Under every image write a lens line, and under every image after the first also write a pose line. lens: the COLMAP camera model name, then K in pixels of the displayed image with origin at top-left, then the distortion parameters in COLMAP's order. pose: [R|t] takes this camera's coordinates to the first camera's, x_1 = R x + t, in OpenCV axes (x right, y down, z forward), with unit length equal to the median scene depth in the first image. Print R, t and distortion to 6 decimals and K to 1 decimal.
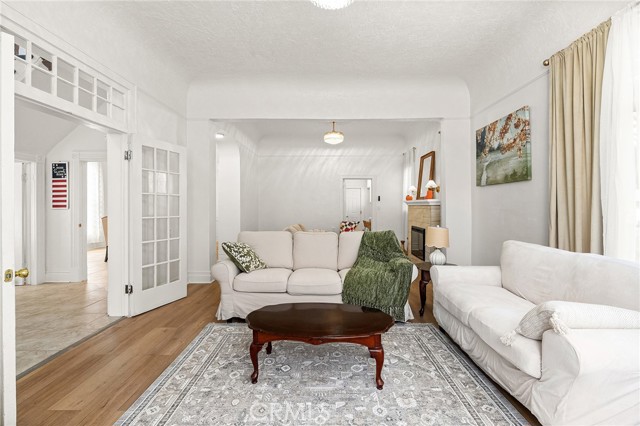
lens RADIAL K [[294.5, 0, 318.4], [0, 294.5, 204.8], [0, 0, 1]] dist [-0.001034, 0.000099]
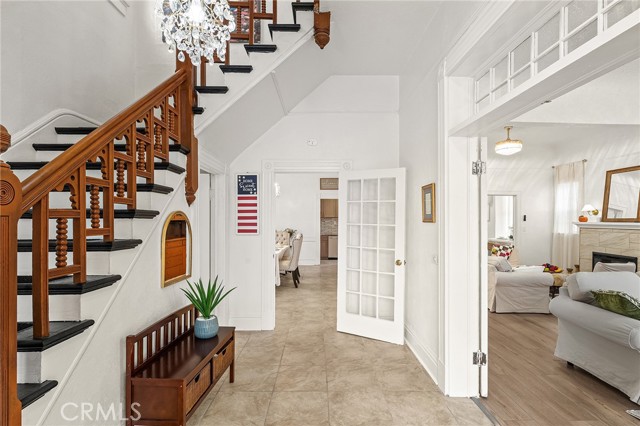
lens RADIAL K [[310.1, 0, 322.8], [0, 310.1, 216.9], [0, 0, 1]] dist [-0.002241, -0.000277]
pose [[0.999468, 0.007920, 0.031634, -0.852634], [-0.007888, 0.999968, -0.001127, -0.039196], [-0.031642, 0.000877, 0.999499, 0.221162]]
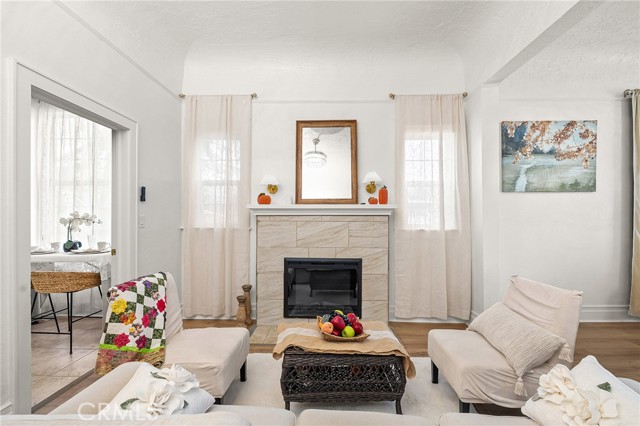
lens RADIAL K [[283.9, 0, 321.7], [0, 283.9, 214.7], [0, 0, 1]] dist [-0.001906, -0.000210]
pose [[0.008390, 0.008910, 0.999925, -0.246519], [-0.005487, 0.999946, -0.008864, 0.008875], [-0.999950, -0.005413, 0.008438, 1.618343]]
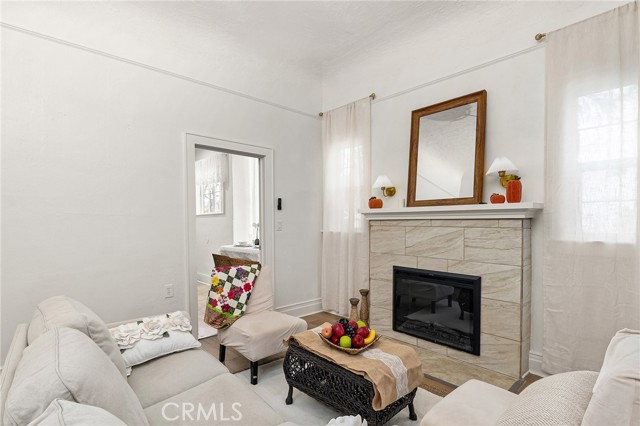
lens RADIAL K [[319.7, 0, 320.0], [0, 319.7, 226.8], [0, 0, 1]] dist [-0.001619, -0.000210]
pose [[0.725596, -0.012939, 0.687999, -0.154939], [0.000080, 0.999825, 0.018718, 0.006950], [-0.688121, -0.013526, 0.725470, 1.261206]]
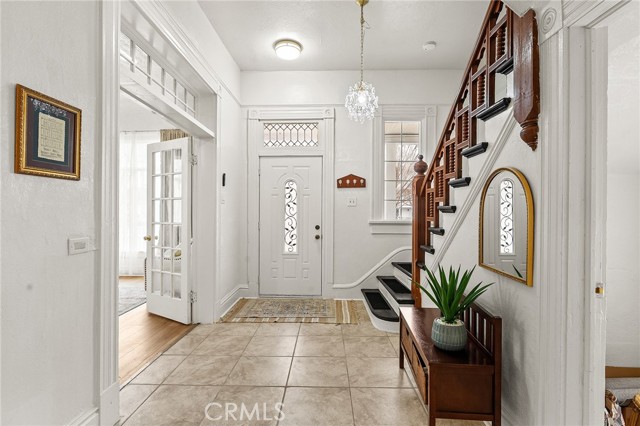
lens RADIAL K [[310.1, 0, 322.8], [0, 310.1, 216.9], [0, 0, 1]] dist [-0.002241, -0.000277]
pose [[-0.999967, -0.000555, 0.008163, -0.890286], [-0.000491, 0.999970, 0.007770, 0.012845], [-0.008167, 0.007766, -0.999936, 1.278203]]
